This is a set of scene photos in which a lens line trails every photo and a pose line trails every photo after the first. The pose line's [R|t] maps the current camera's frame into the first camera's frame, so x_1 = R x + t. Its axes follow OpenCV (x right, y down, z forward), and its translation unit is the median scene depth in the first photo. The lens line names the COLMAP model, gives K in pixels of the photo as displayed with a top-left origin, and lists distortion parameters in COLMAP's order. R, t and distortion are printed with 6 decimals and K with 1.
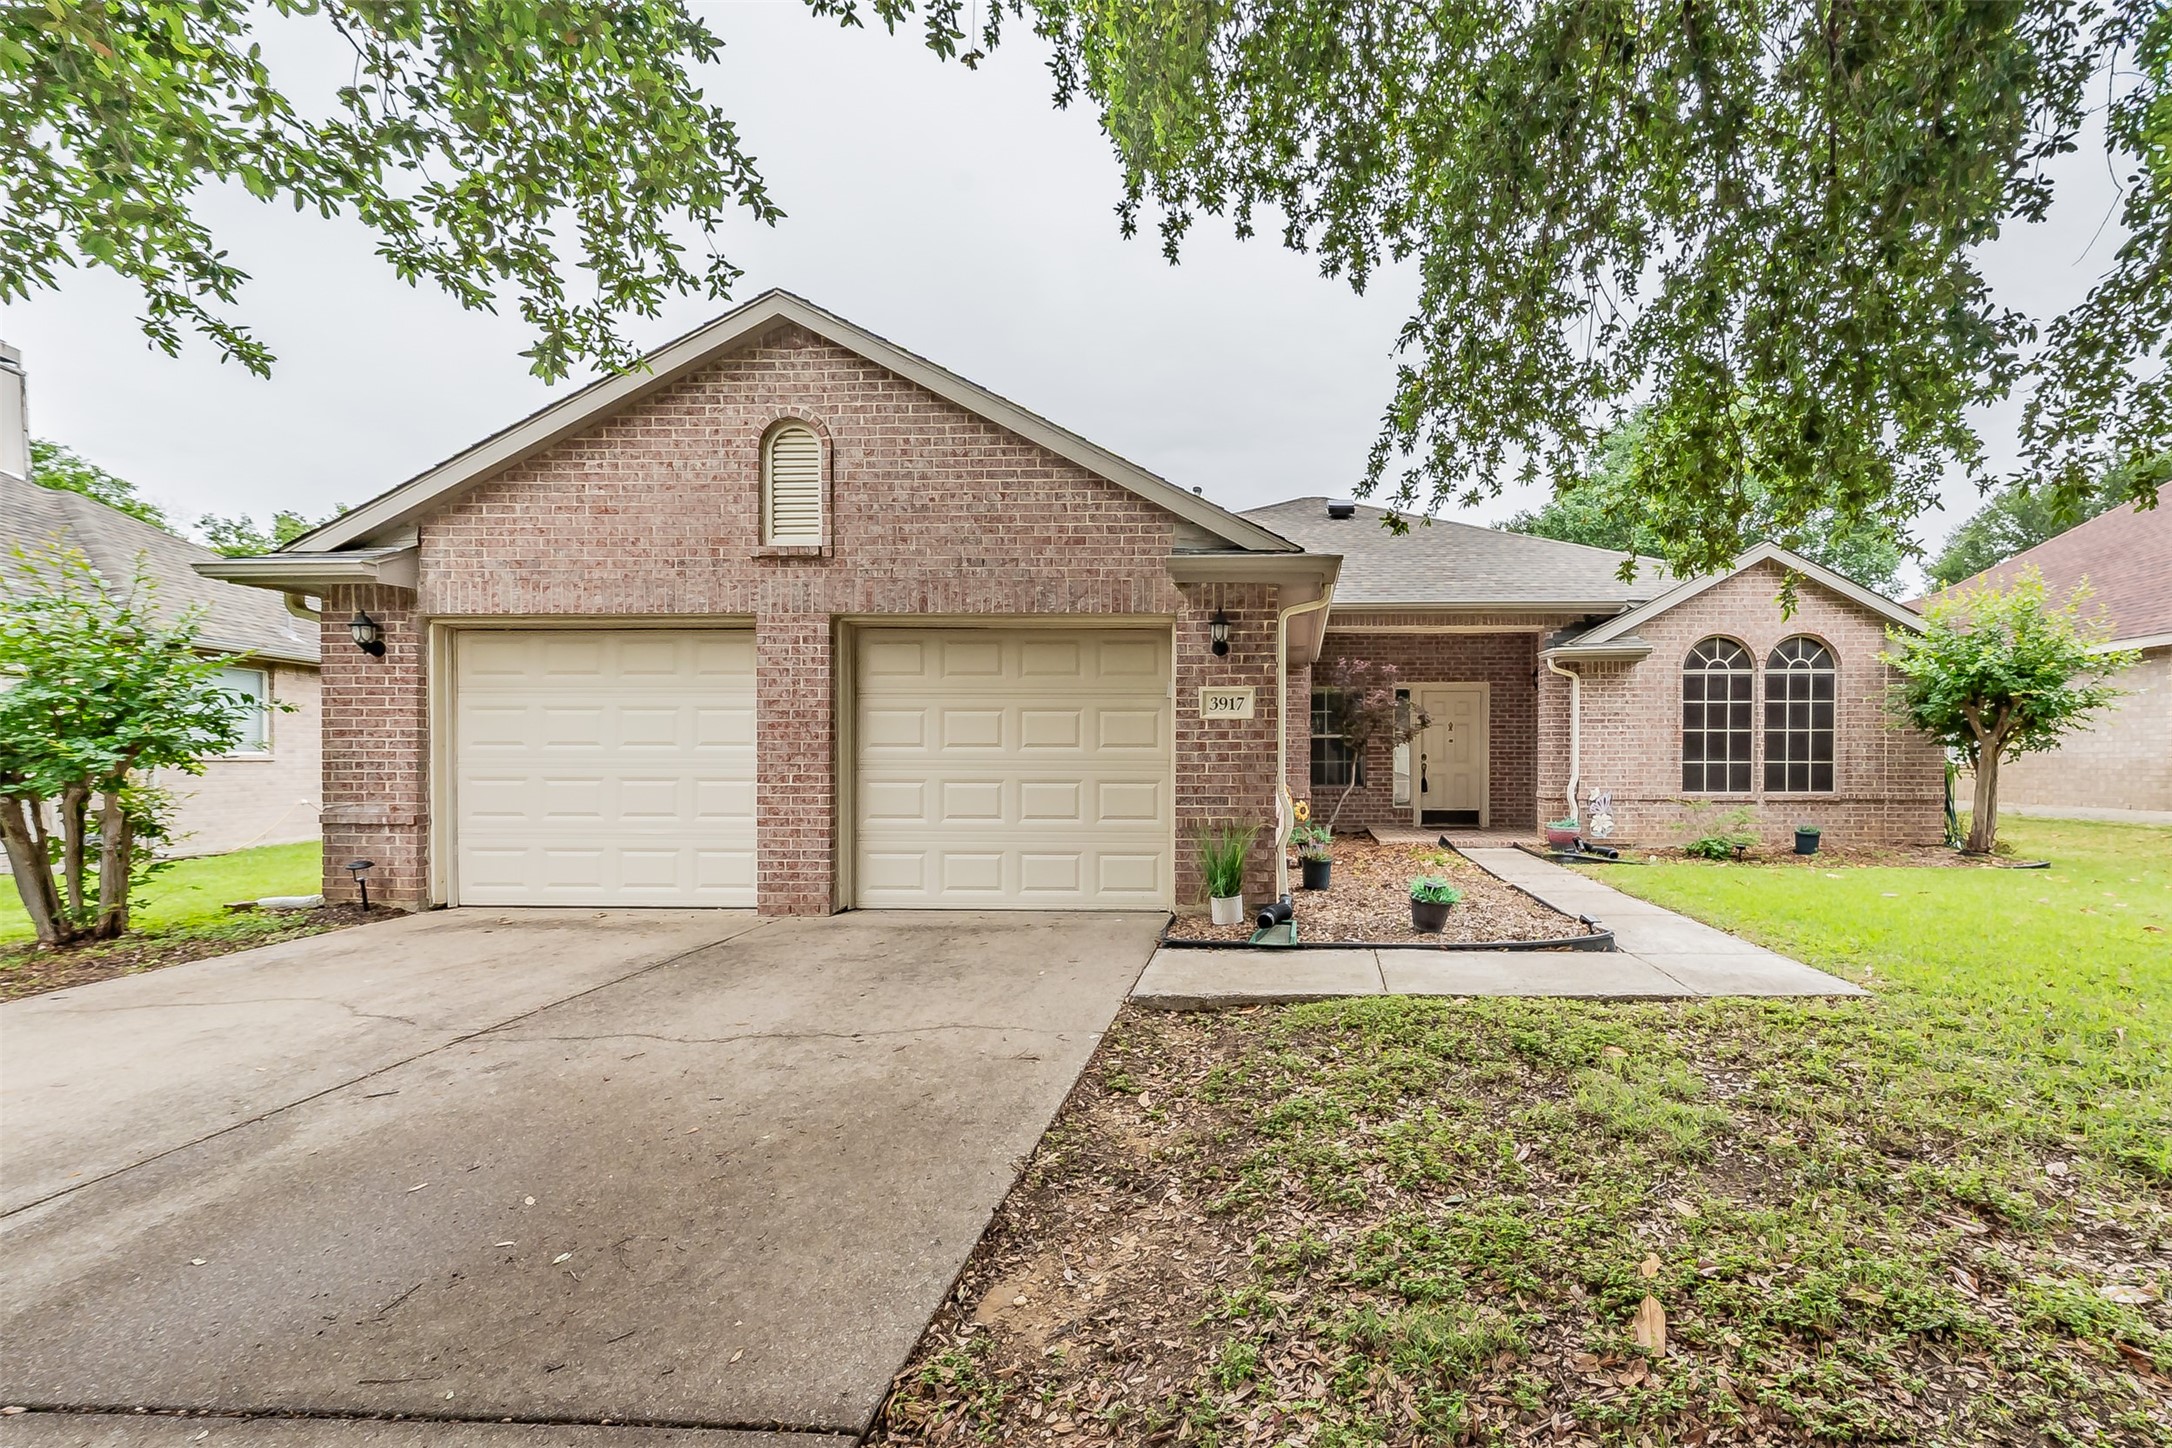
lens RADIAL K [[722.0, 0, 1086.1], [0, 722.0, 731.8], [0, 0, 1]] dist [0.000995, 0.000077]
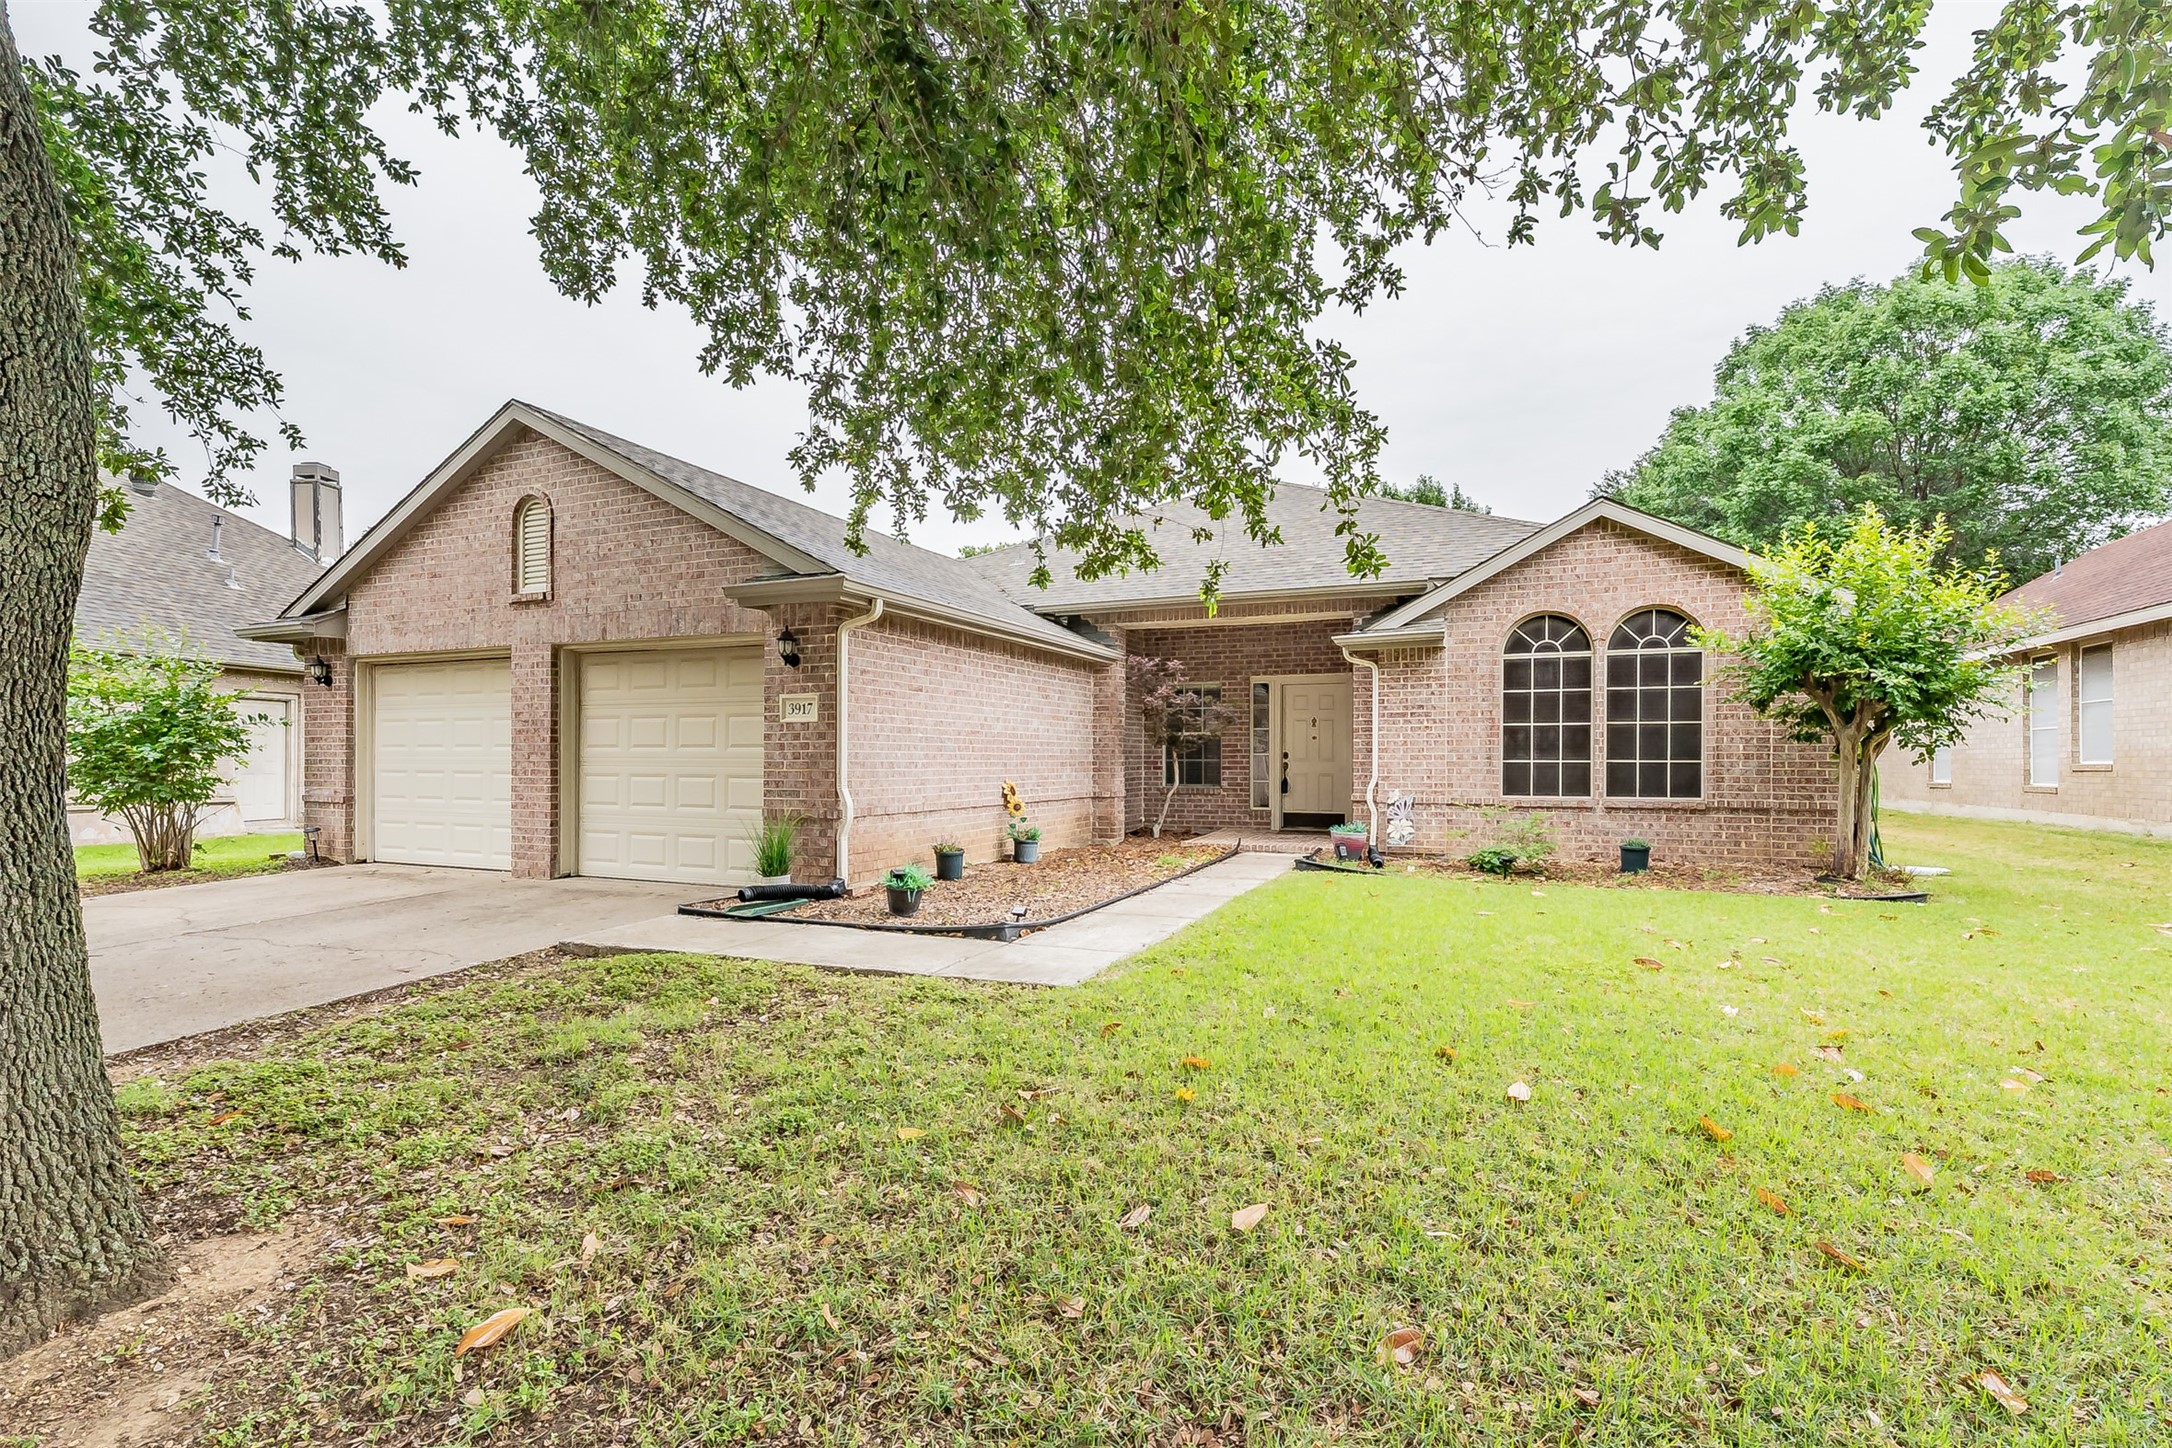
lens RADIAL K [[756.6, 0, 1086.0], [0, 756.6, 724.0], [0, 0, 1]] dist [-0.000192, -0.000099]
pose [[0.957512, -0.012647, -0.288116, 0.906181], [0.010554, 0.999905, -0.008816, 0.000493], [0.288200, 0.005401, 0.957555, -0.014203]]
